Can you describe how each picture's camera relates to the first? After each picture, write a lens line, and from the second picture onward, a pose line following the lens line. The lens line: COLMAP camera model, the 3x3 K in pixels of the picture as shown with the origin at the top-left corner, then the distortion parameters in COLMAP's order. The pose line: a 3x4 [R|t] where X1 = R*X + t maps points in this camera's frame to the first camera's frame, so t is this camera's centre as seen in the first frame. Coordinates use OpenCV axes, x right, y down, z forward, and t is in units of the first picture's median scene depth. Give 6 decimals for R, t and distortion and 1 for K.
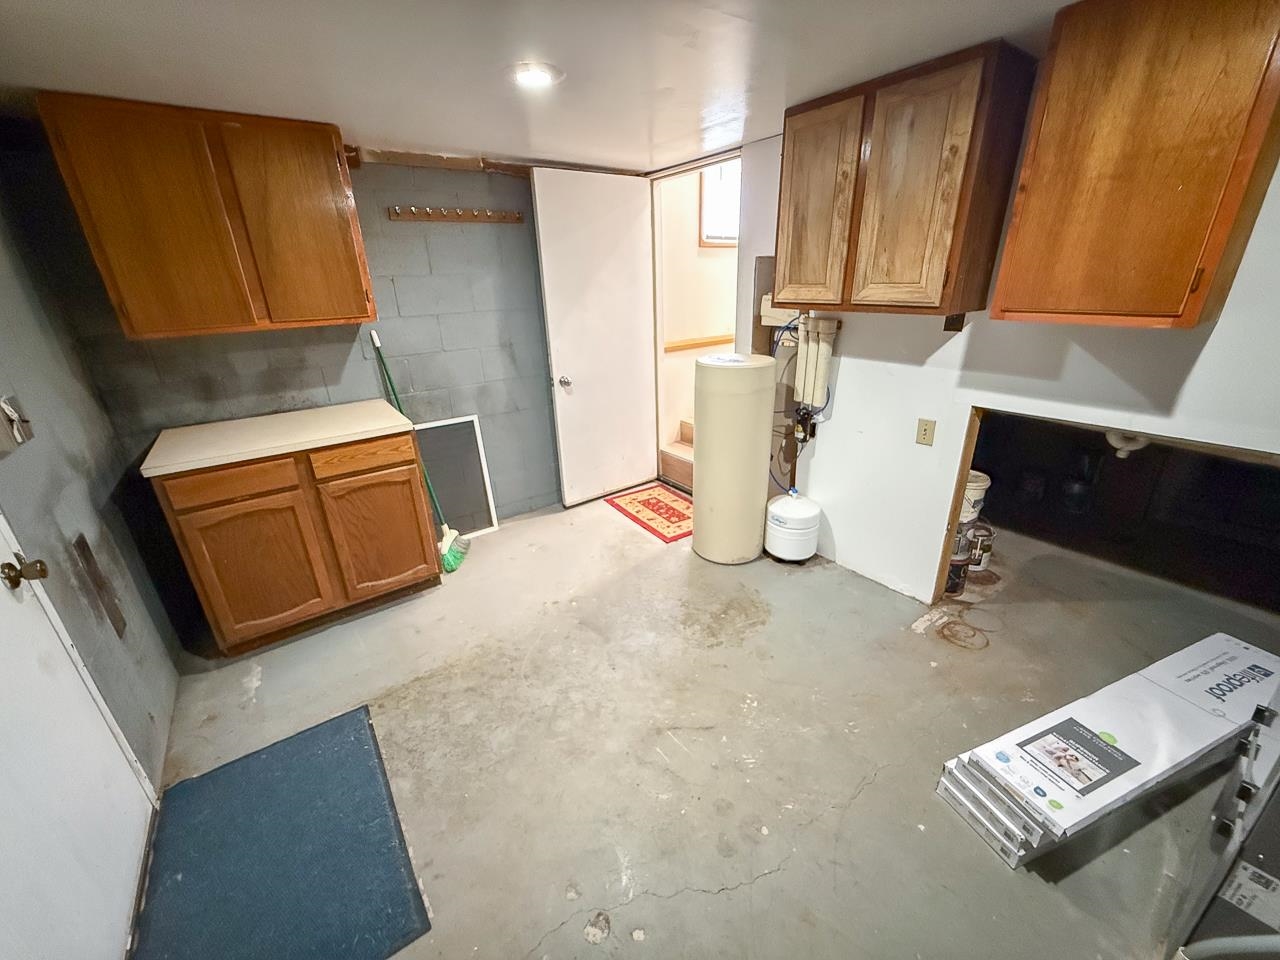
lens RADIAL K [[509.1, 0, 640.5], [0, 509.1, 477.7], [0, 0, 1]] dist [0.003606, -0.000293]
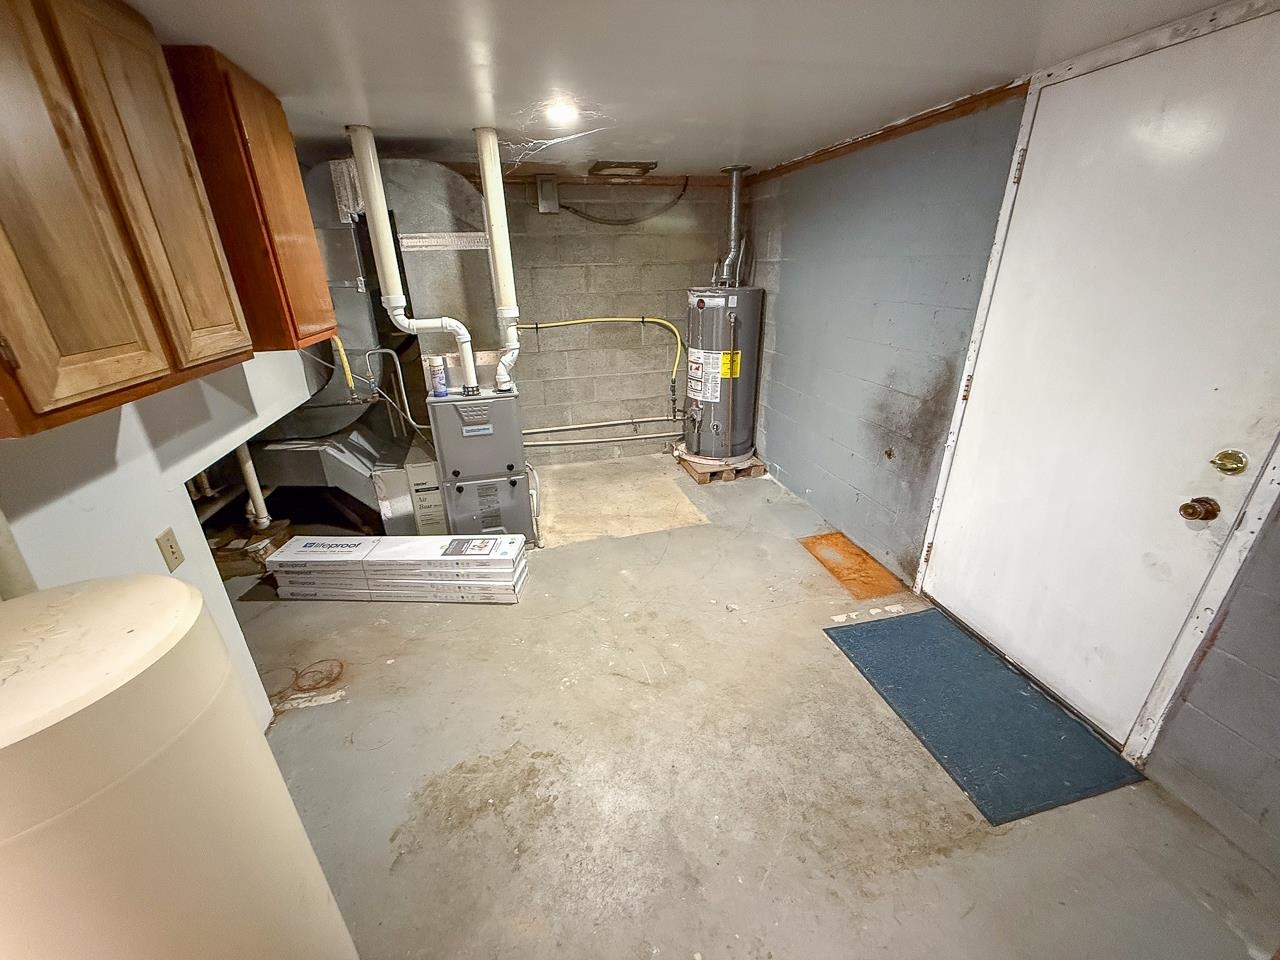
lens RADIAL K [[509.1, 0, 640.2], [0, 509.1, 478.2], [0, 0, 1]] dist [0.003606, -0.000293]
pose [[-0.922376, -0.098524, 0.373518, -0.270369], [0.191830, 0.722456, 0.664273, -0.525764], [-0.335297, 0.684362, -0.647476, 1.263281]]
